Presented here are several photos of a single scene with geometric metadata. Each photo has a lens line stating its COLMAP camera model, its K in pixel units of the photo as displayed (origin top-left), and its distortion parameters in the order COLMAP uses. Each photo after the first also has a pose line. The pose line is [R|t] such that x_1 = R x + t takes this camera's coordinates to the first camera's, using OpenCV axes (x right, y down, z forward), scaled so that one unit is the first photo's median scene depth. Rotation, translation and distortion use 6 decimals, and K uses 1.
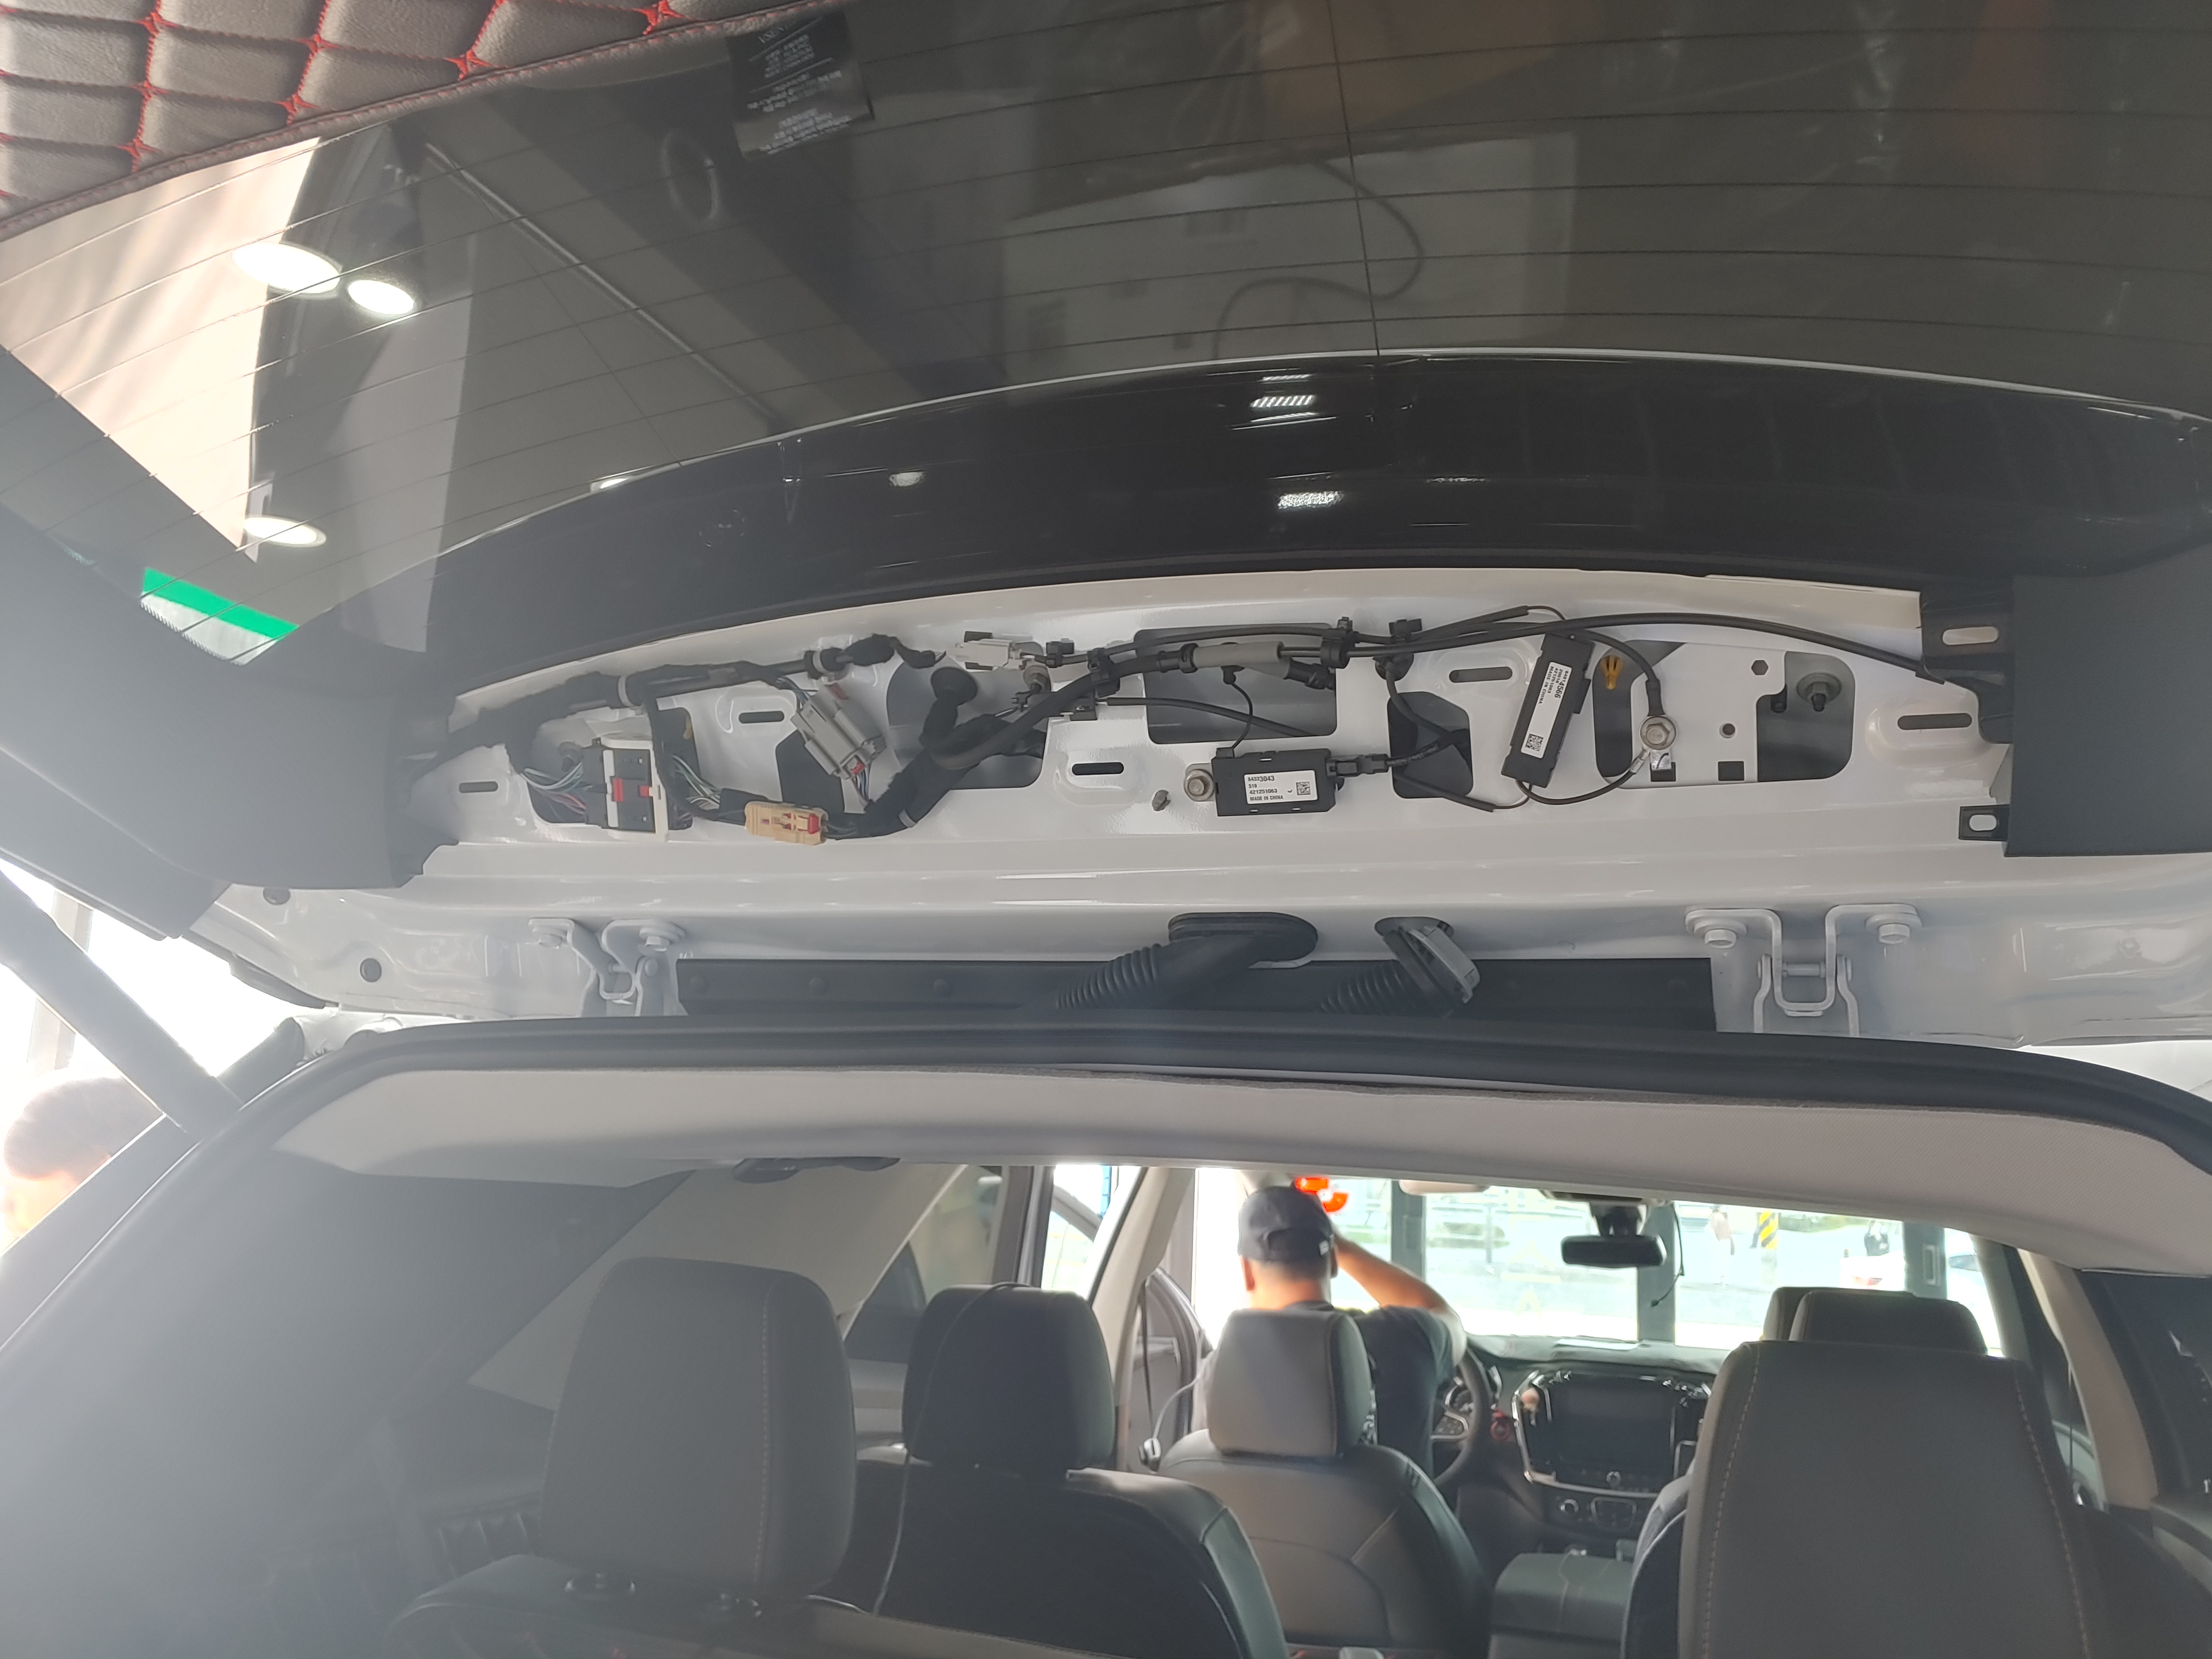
lens RADIAL K [[1761.9, 0, 1099.5], [0, 1761.9, 853.8], [0, 0, 1]] dist [-0.040085, 0.069246]
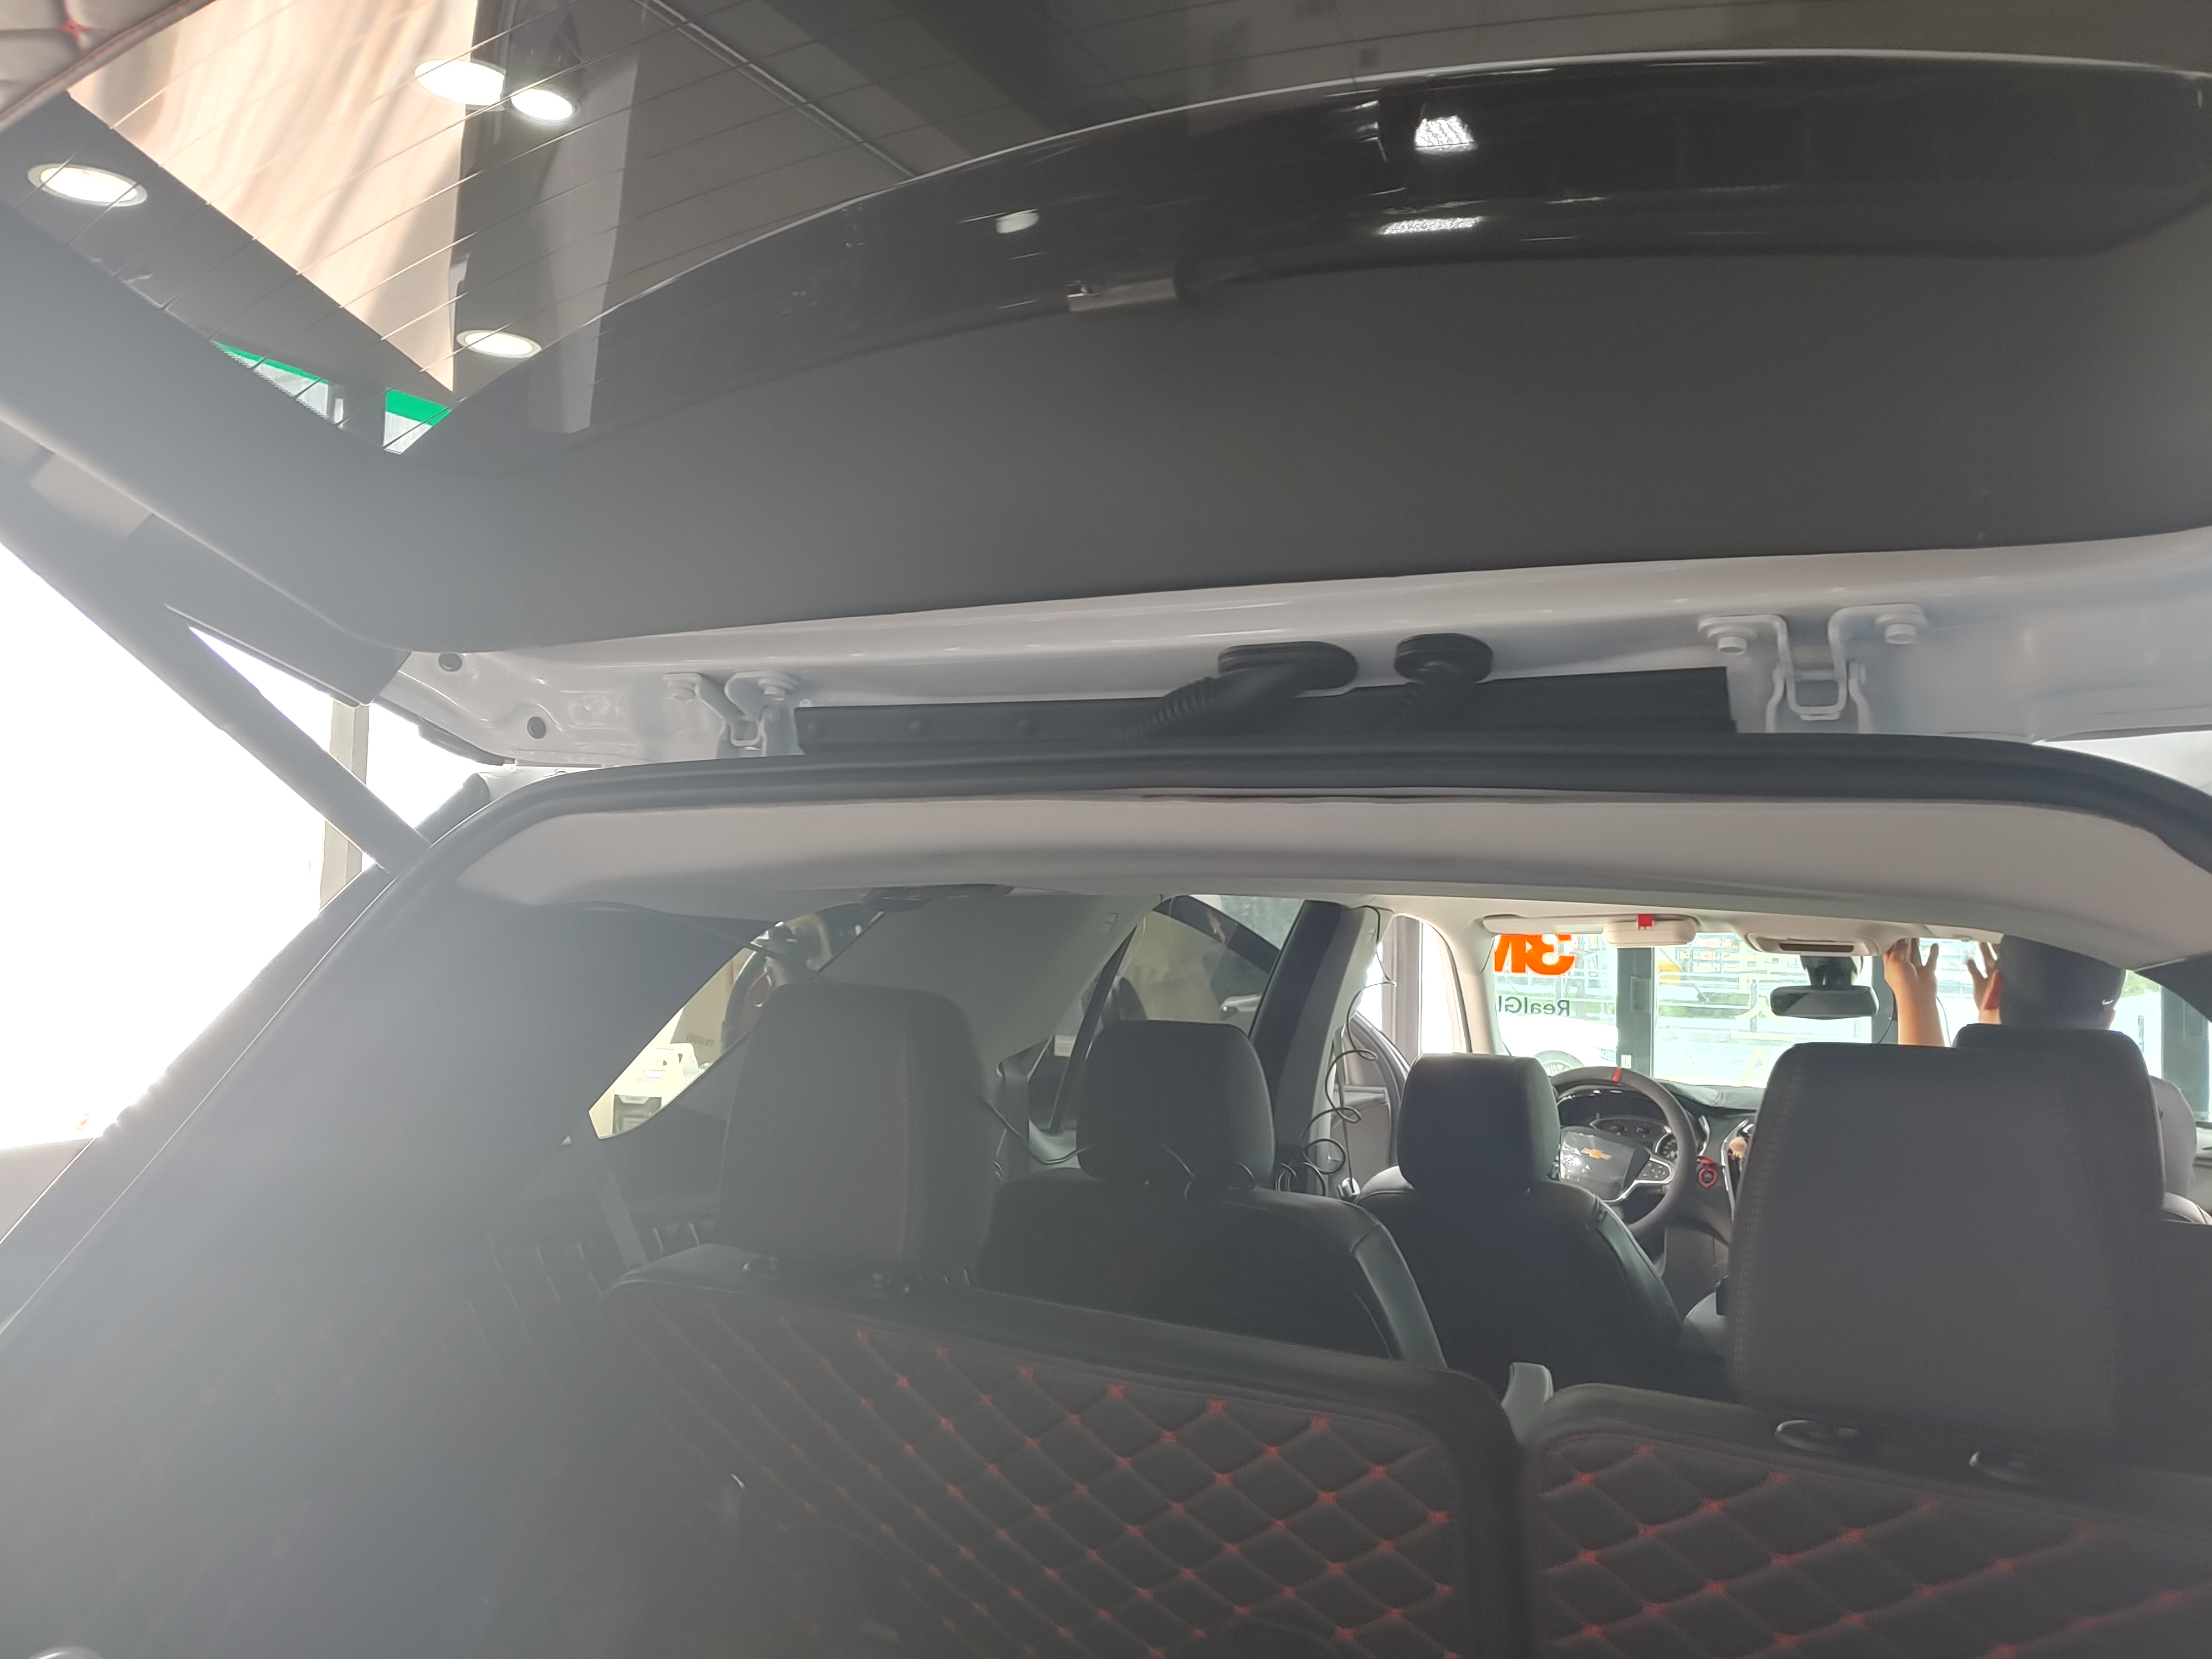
lens RADIAL K [[1748.9, 0, 1106.0], [0, 1748.9, 829.5], [0, 0, 1]] dist [-0.029093, 0.000840]
pose [[0.990250, -0.021532, -0.137630, 0.095016], [0.036859, 0.993269, 0.109807, 0.022129], [0.134340, -0.113809, 0.984378, -0.051685]]
